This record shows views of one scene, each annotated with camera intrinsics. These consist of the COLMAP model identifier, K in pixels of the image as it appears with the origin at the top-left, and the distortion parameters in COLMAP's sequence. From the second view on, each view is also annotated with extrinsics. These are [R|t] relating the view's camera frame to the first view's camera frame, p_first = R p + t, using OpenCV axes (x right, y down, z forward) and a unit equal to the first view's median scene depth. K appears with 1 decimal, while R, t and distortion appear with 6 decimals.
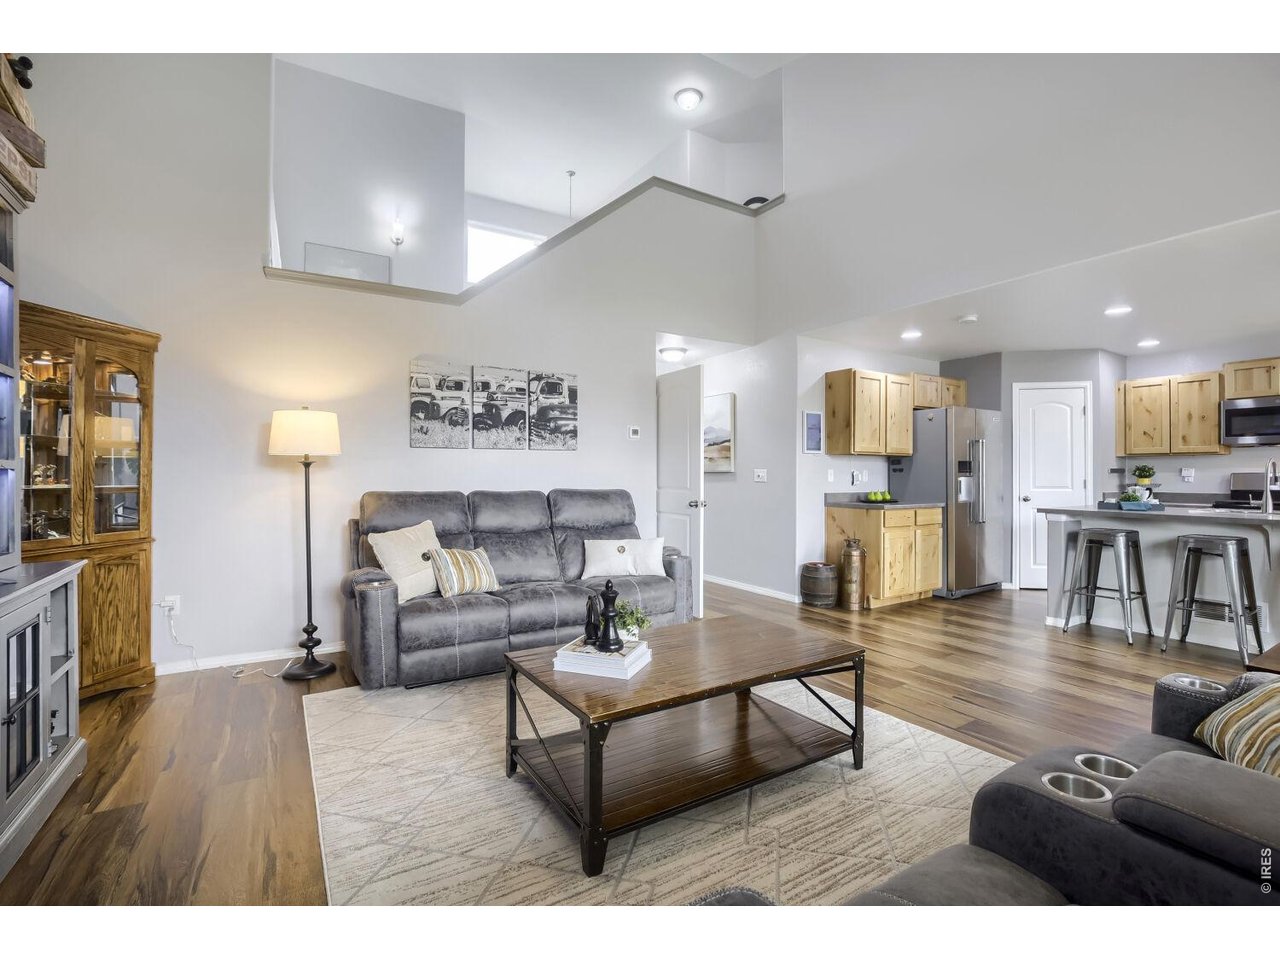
lens RADIAL K [[596.4, 0, 652.2], [0, 596.4, 470.4], [0, 0, 1]] dist [-0.023194, -0.000231]
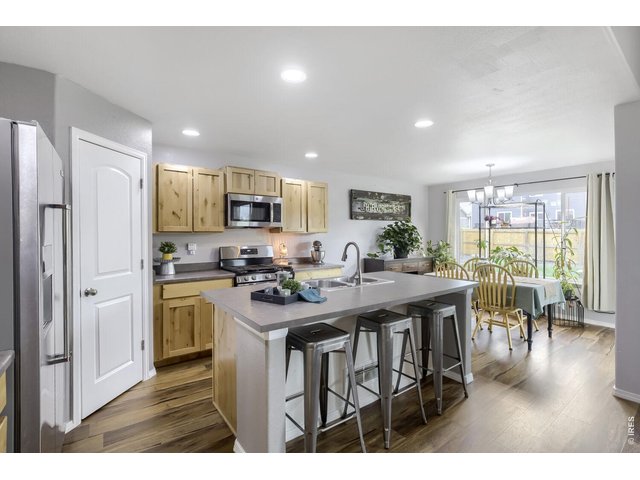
lens RADIAL K [[298.2, 0, 319.7], [0, 298.2, 235.2], [0, 0, 1]] dist [-0.023194, -0.000231]
pose [[-0.059417, -0.005358, 0.998219, 0.324418], [-0.006486, 0.999967, 0.004982, -0.032774], [-0.998212, -0.006179, -0.059449, 0.934419]]
